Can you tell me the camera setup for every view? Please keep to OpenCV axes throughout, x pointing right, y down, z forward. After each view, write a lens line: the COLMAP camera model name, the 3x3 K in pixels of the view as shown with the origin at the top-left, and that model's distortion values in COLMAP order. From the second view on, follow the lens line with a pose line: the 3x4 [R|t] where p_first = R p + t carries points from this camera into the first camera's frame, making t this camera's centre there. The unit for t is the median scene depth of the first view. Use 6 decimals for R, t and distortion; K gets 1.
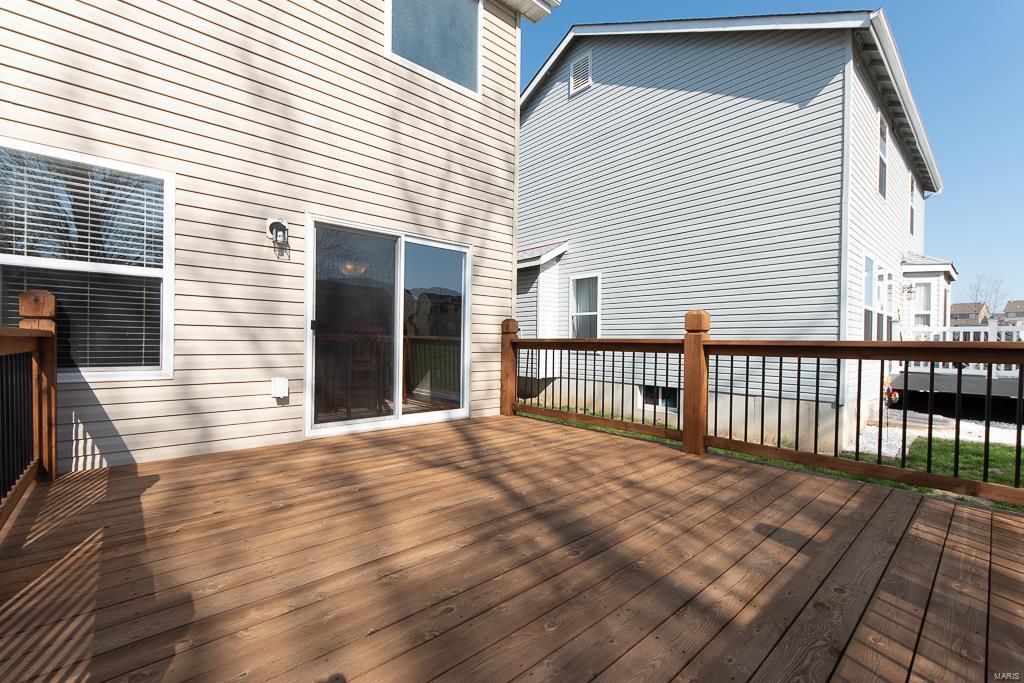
lens RADIAL K [[443.1, 0, 512.0], [0, 443.1, 341.5], [0, 0, 1]] dist [-0.001092, -0.000335]
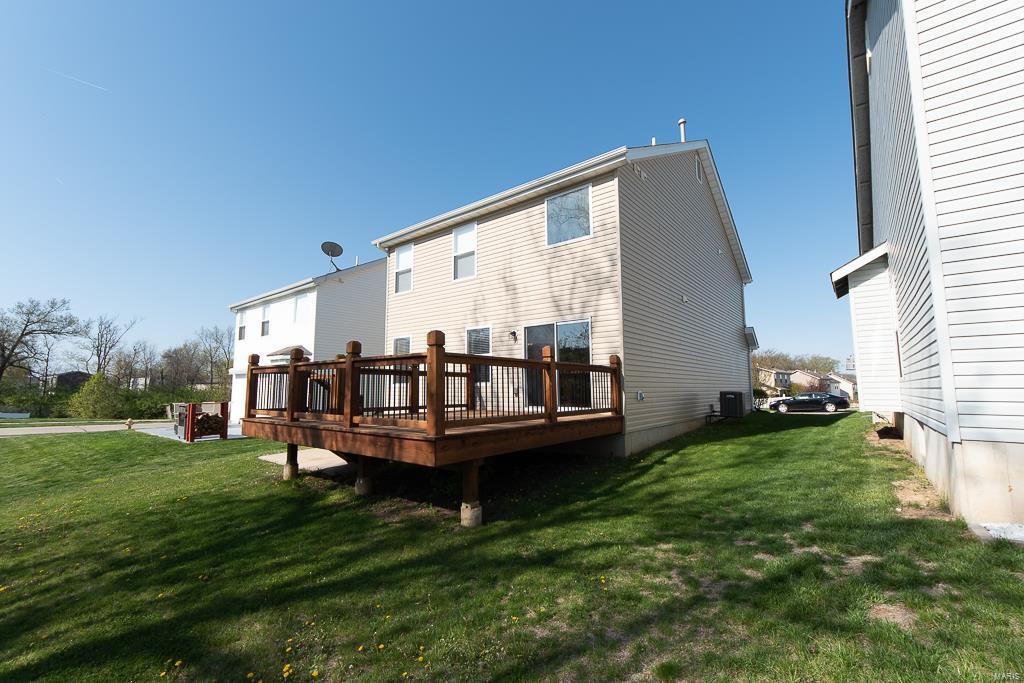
lens RADIAL K [[431.8, 0, 512.0], [0, 431.8, 341.5], [0, 0, 1]] dist [0.001233, 0.000028]
pose [[0.165325, -0.122687, -0.978578, 1.578760], [0.005365, 0.992329, -0.123505, 0.100315], [0.986225, 0.015168, 0.164715, 0.395250]]
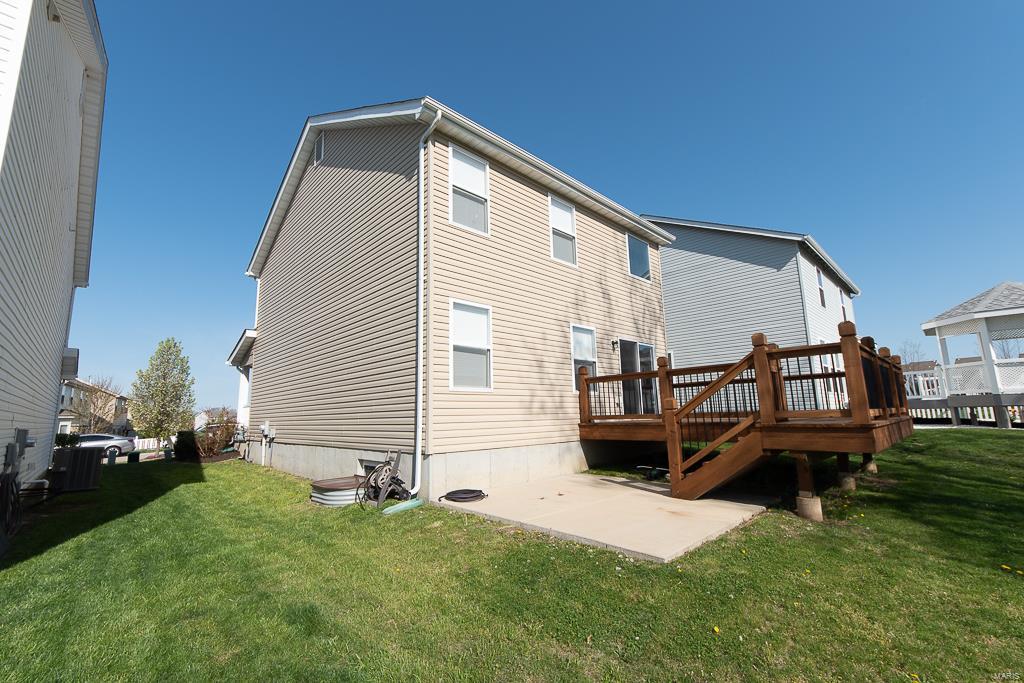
lens RADIAL K [[431.8, 0, 512.0], [0, 431.8, 341.5], [0, 0, 1]] dist [0.001233, 0.000028]
pose [[0.998757, -0.033962, 0.036473, -0.915856], [0.039625, 0.985008, -0.167896, 0.124794], [-0.030225, 0.169132, 0.985130, -1.217089]]
